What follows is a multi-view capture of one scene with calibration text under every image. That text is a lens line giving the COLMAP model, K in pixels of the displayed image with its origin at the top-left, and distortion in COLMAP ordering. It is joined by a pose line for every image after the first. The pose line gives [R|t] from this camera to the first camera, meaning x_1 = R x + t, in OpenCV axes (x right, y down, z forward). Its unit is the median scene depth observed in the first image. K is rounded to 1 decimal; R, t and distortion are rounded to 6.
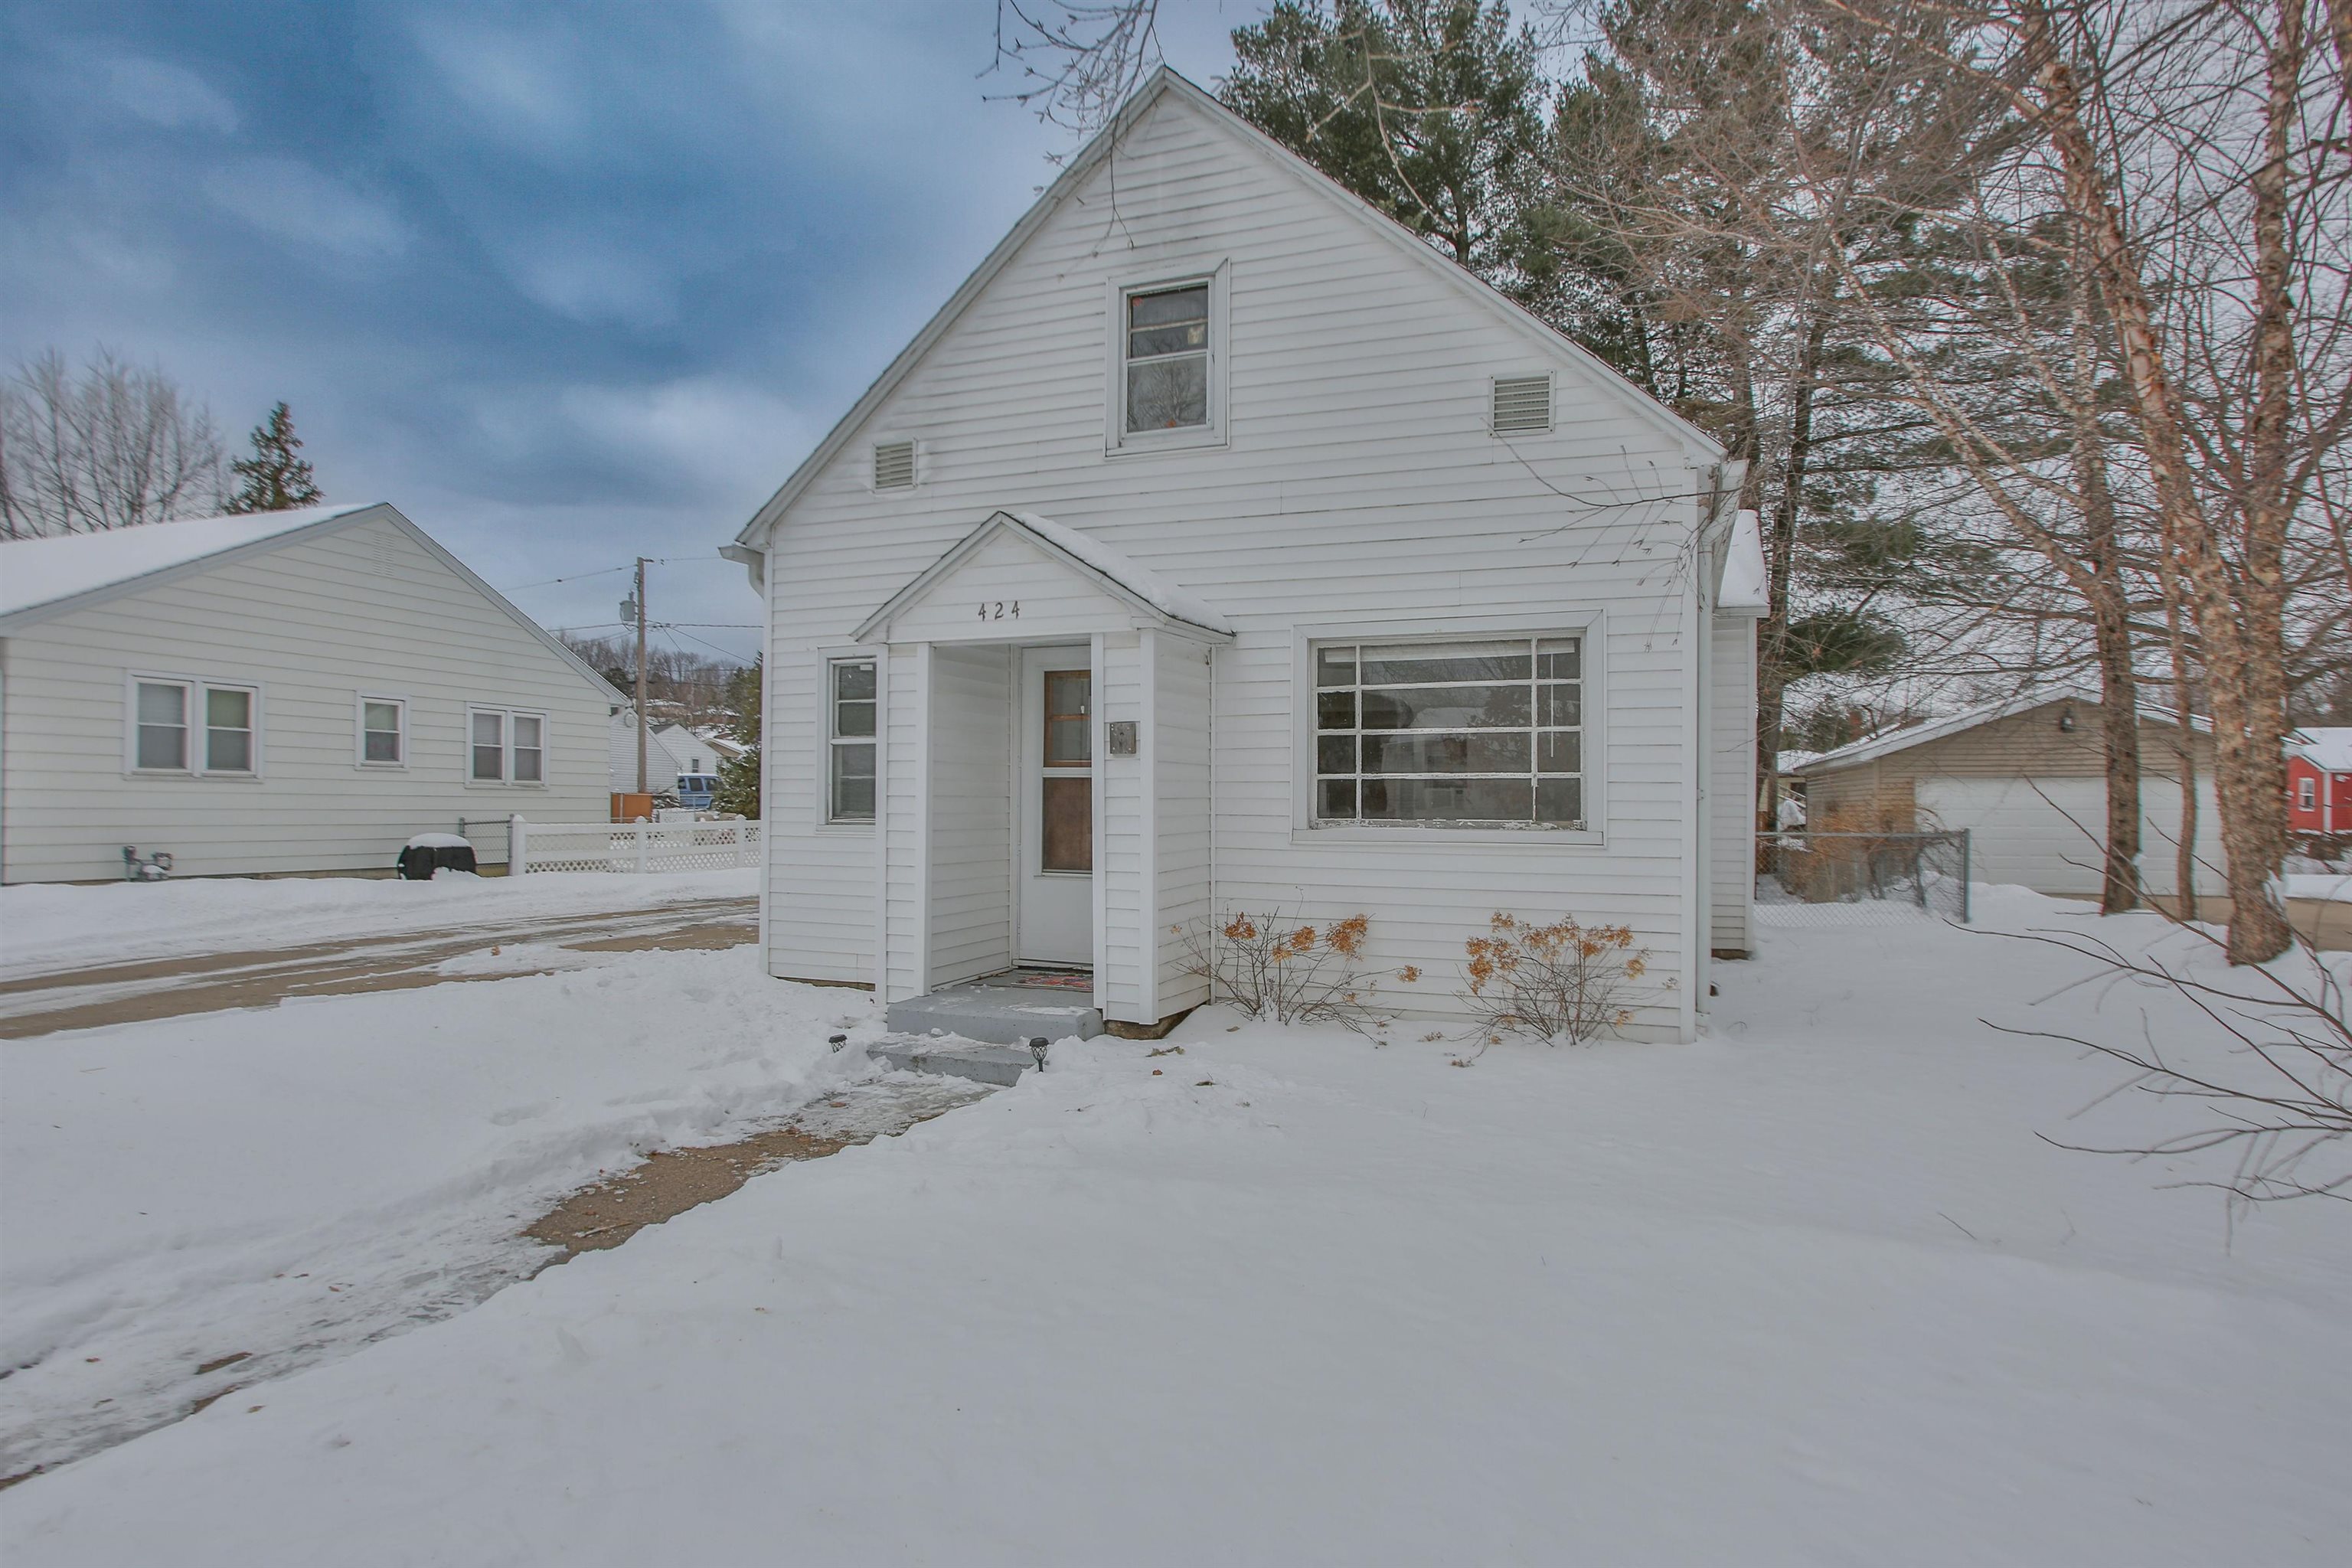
lens RADIAL K [[1254.9, 0, 1179.7], [0, 1254.9, 792.3], [0, 0, 1]] dist [-0.079104, 0.047438]
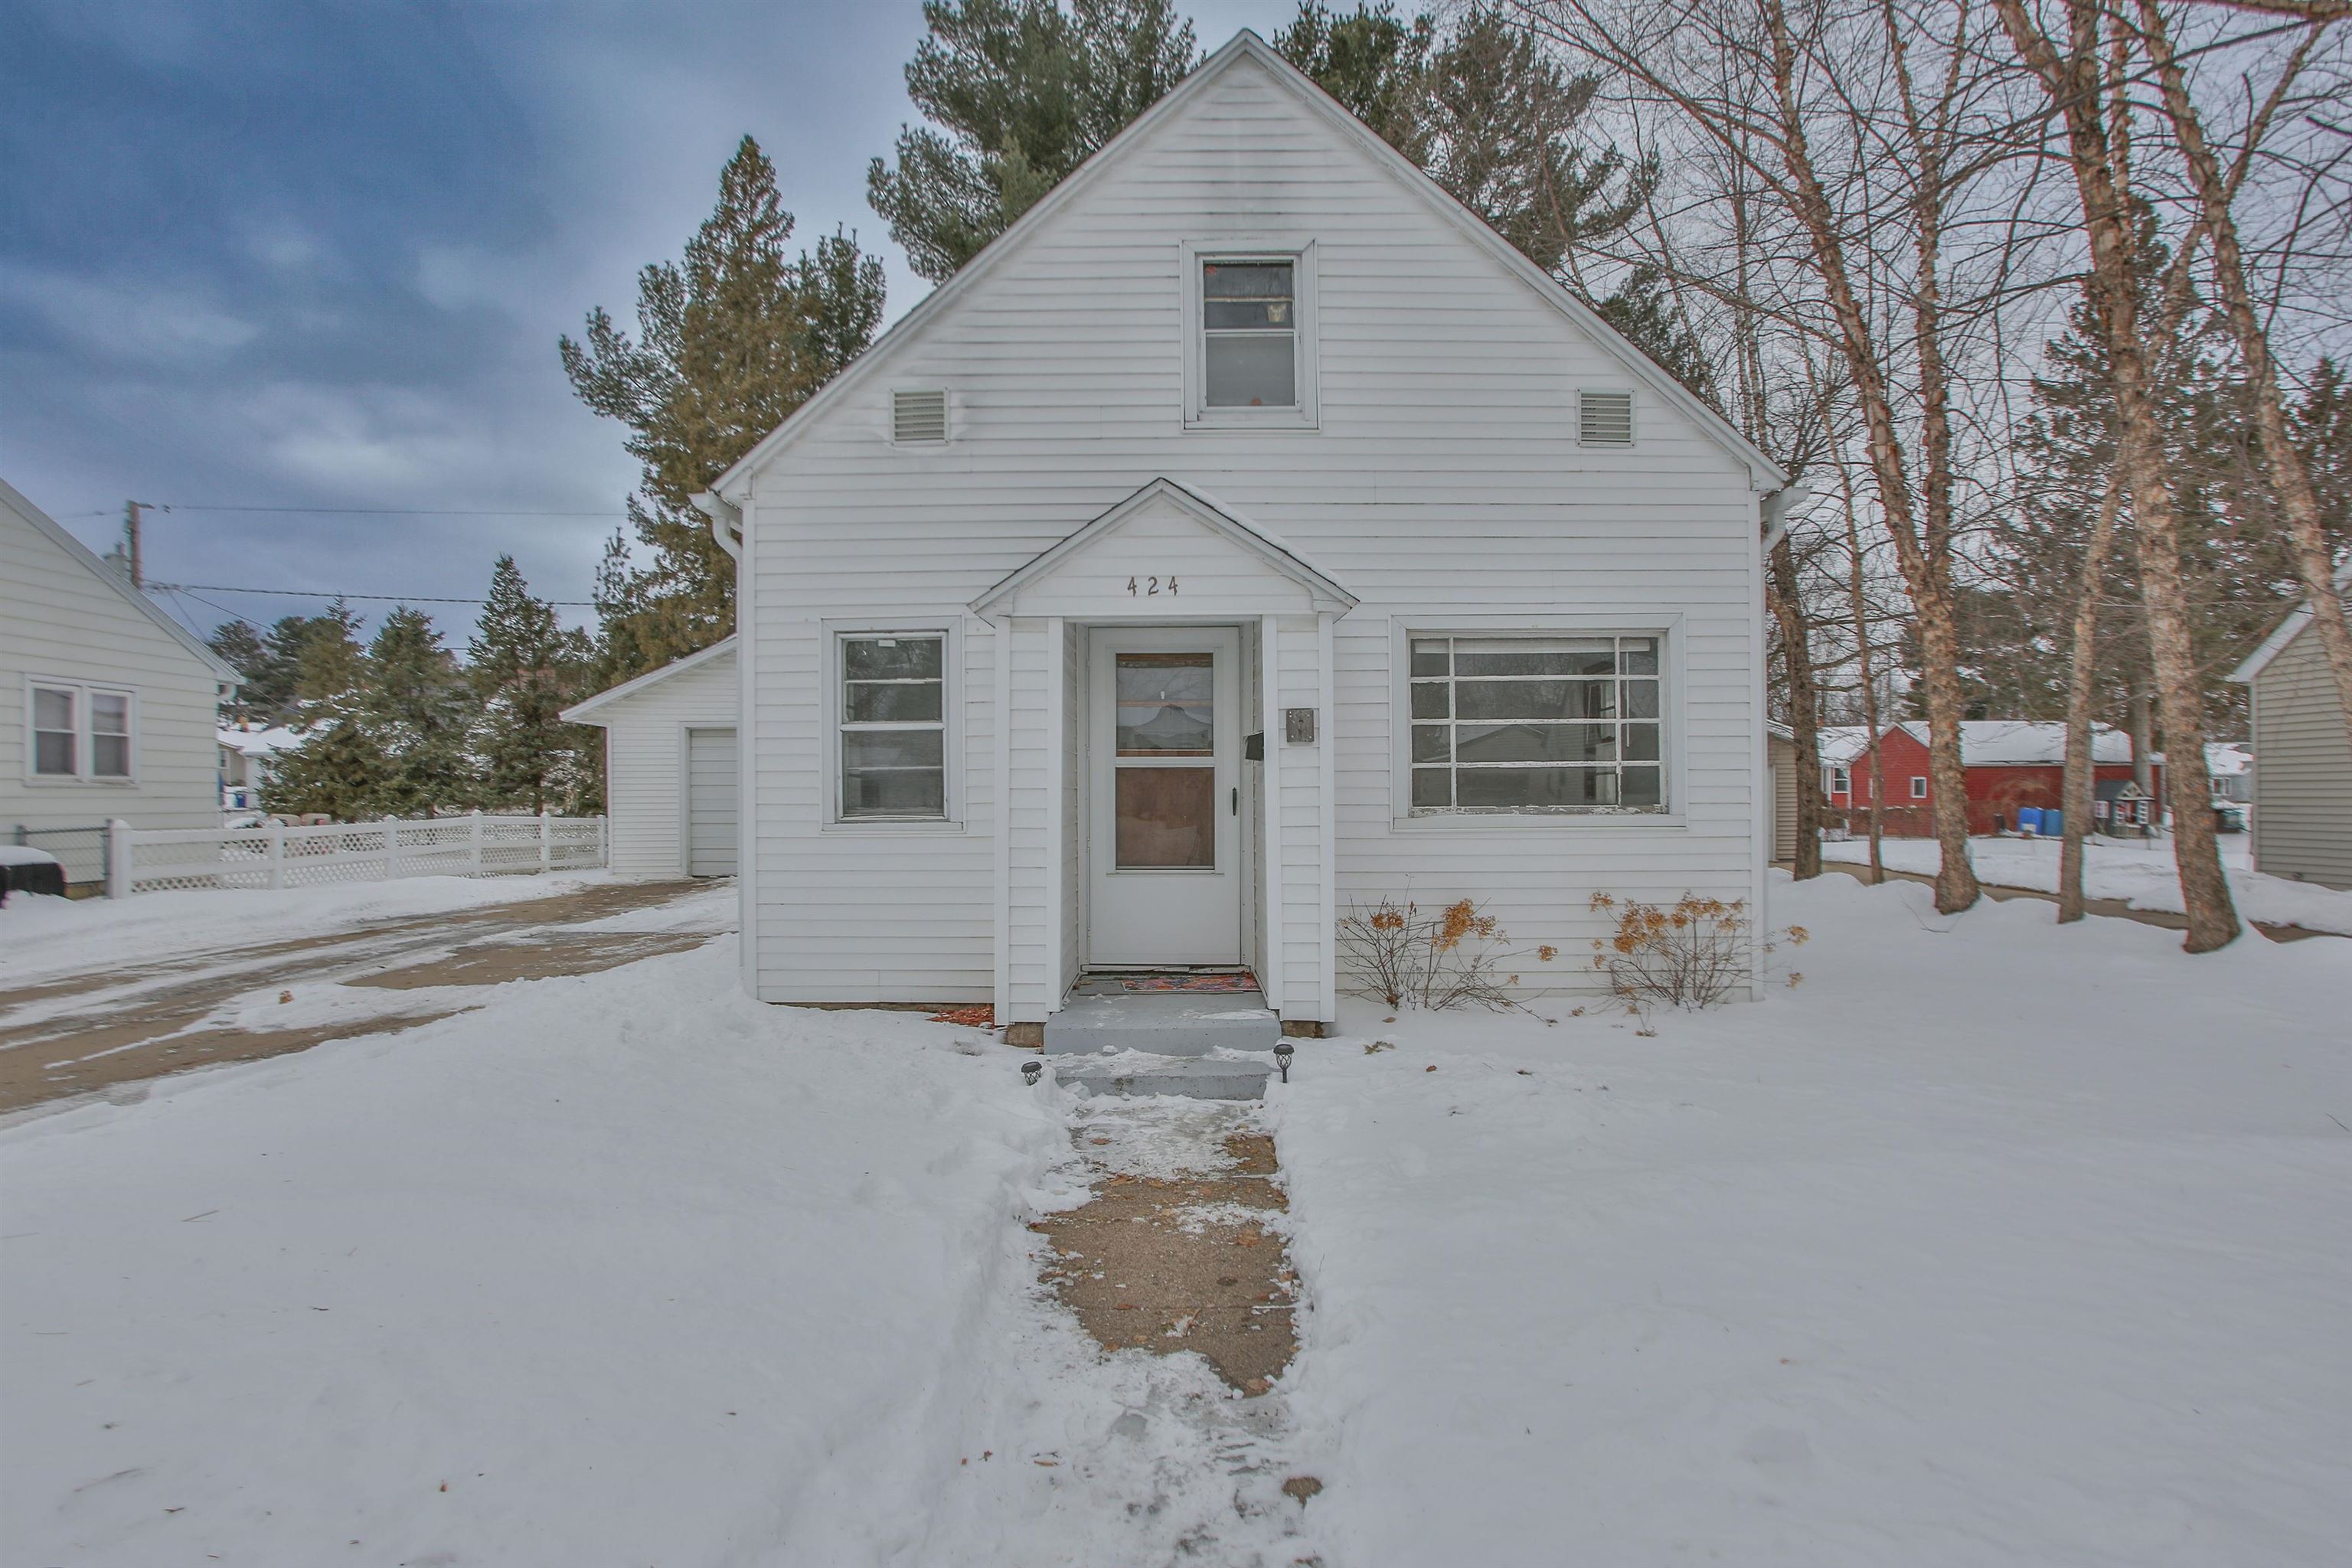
lens RADIAL K [[1231.3, 0, 1167.2], [0, 1231.3, 790.1], [0, 0, 1]] dist [-0.079331, 0.043877]
pose [[0.936041, -0.009890, 0.351752, -0.436524], [0.007861, 0.999943, 0.007196, -0.001559], [-0.351803, -0.003971, 0.936065, 0.145145]]
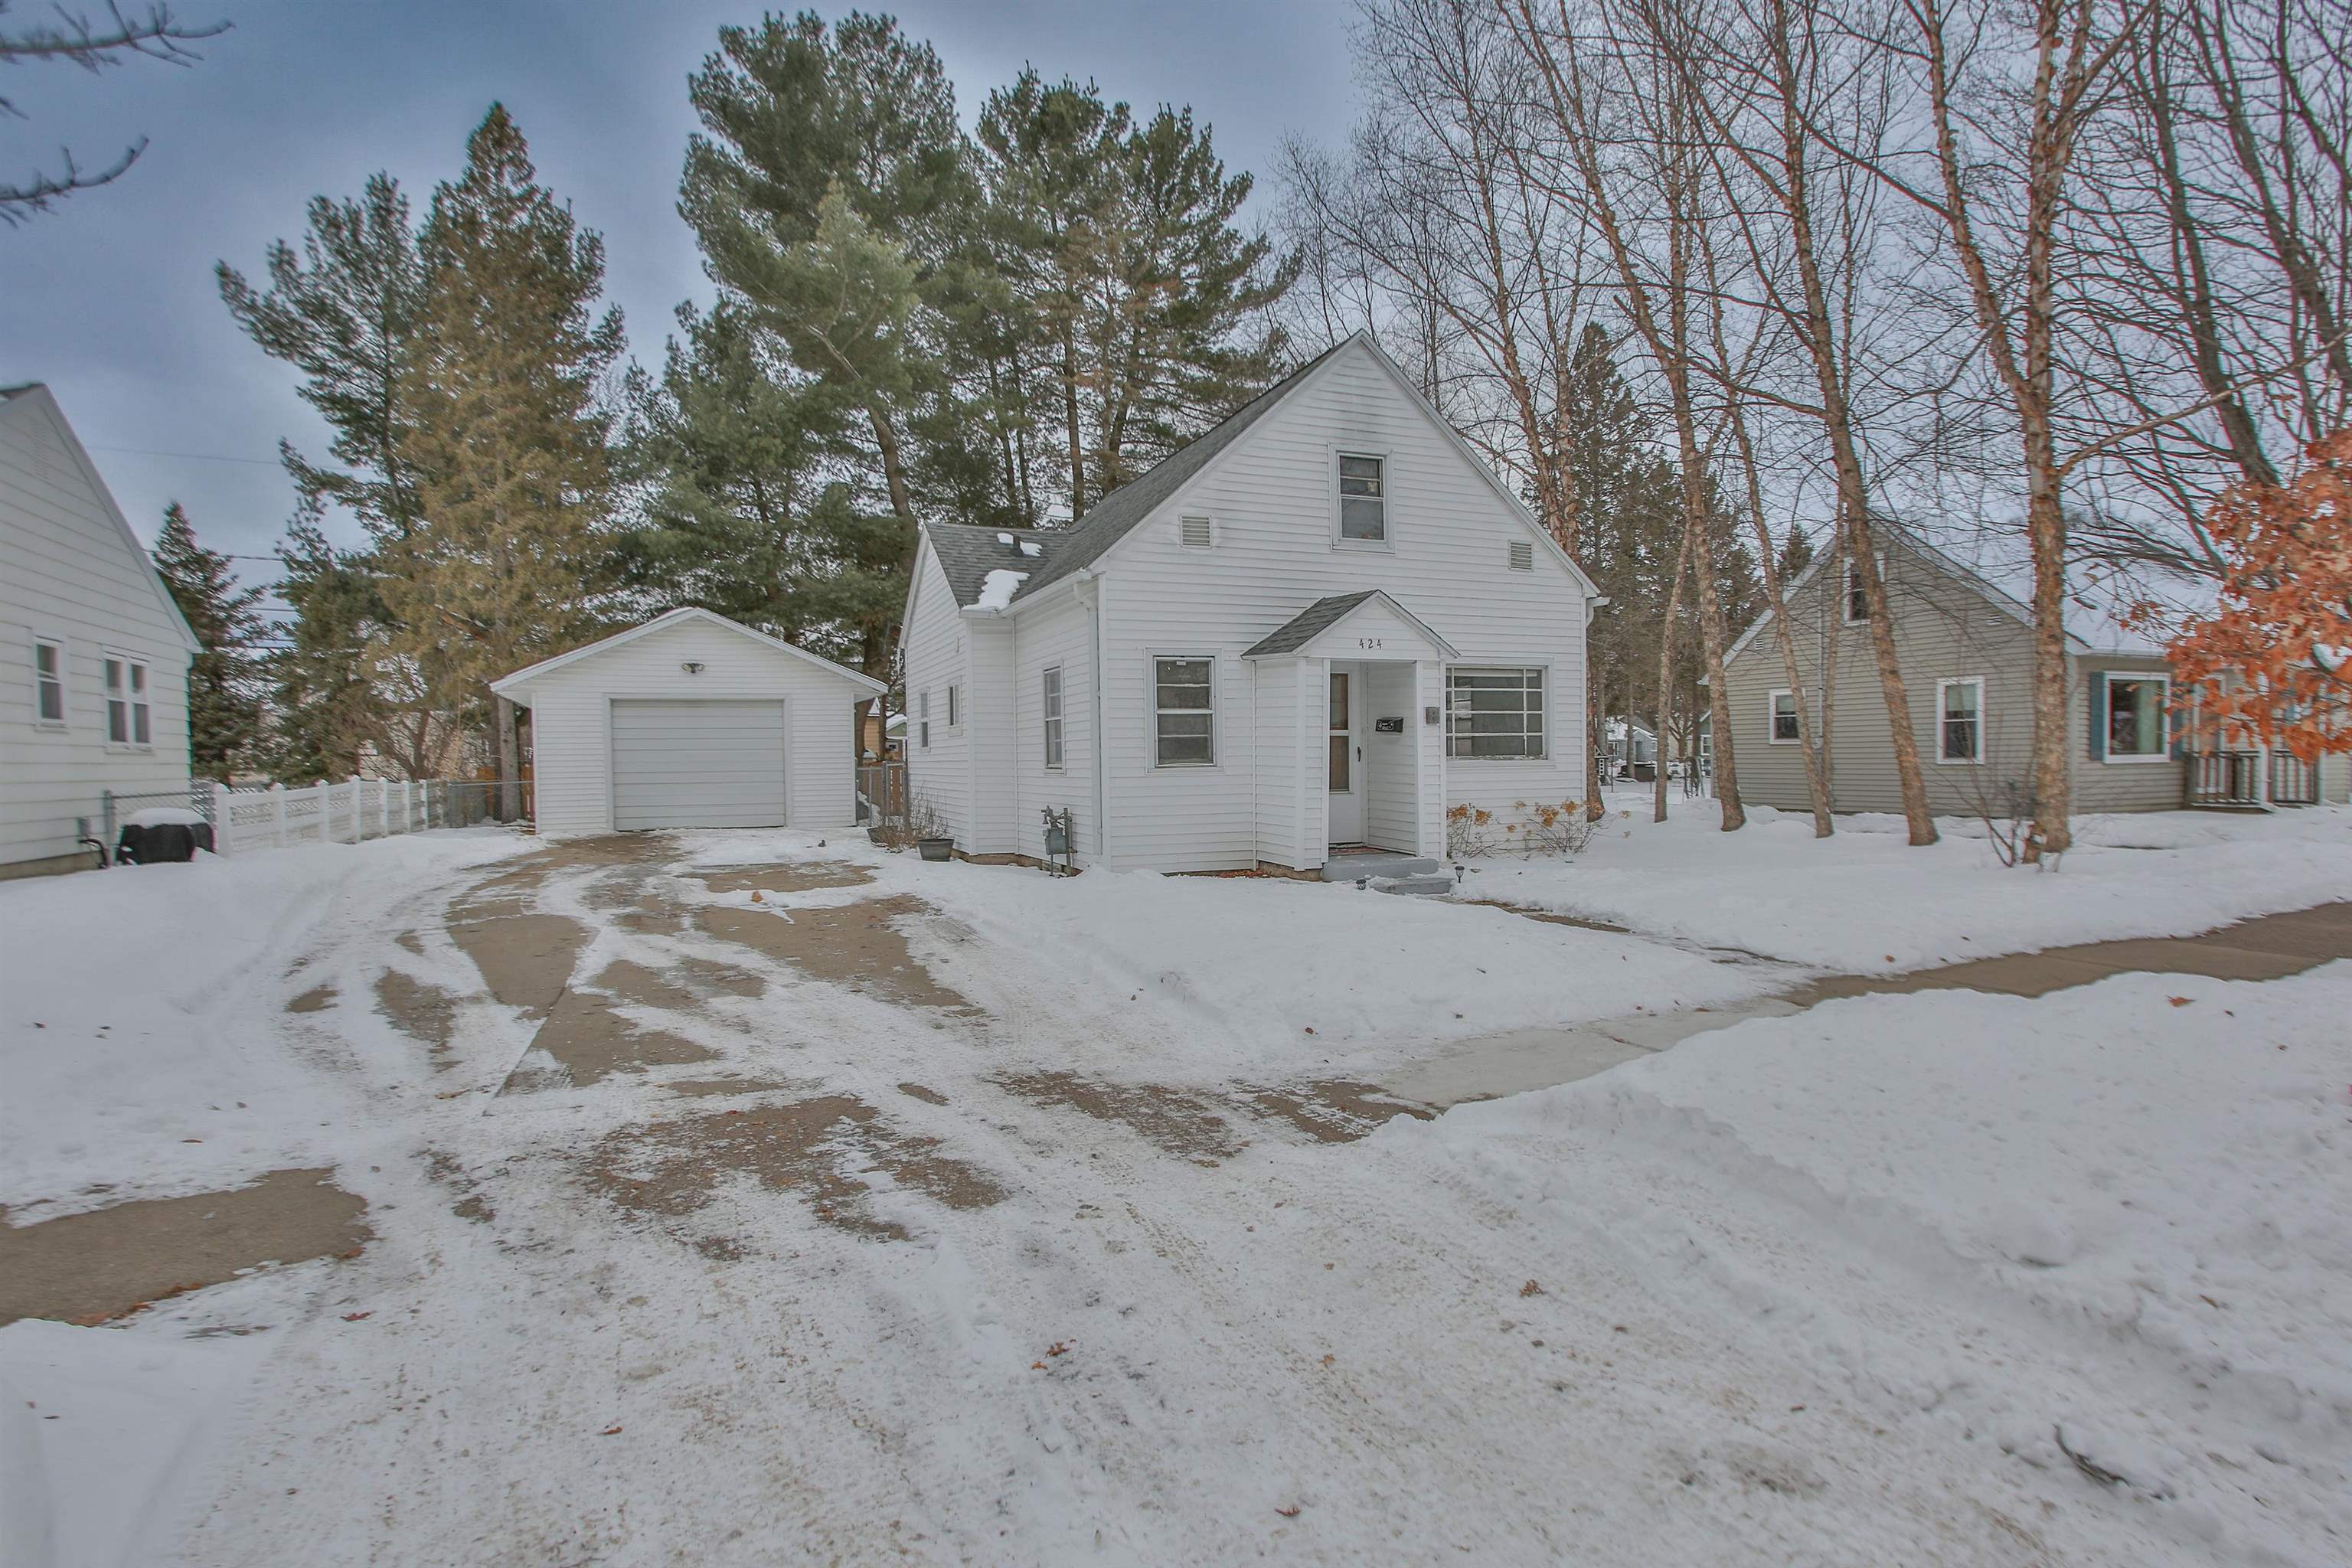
lens RADIAL K [[1231.3, 0, 1167.2], [0, 1231.3, 790.1], [0, 0, 1]] dist [-0.079331, 0.043877]
pose [[0.728627, -0.033364, 0.684097, -1.520474], [0.009399, 0.999206, 0.038722, -0.004712], [-0.684846, -0.021784, 0.728362, -0.092415]]
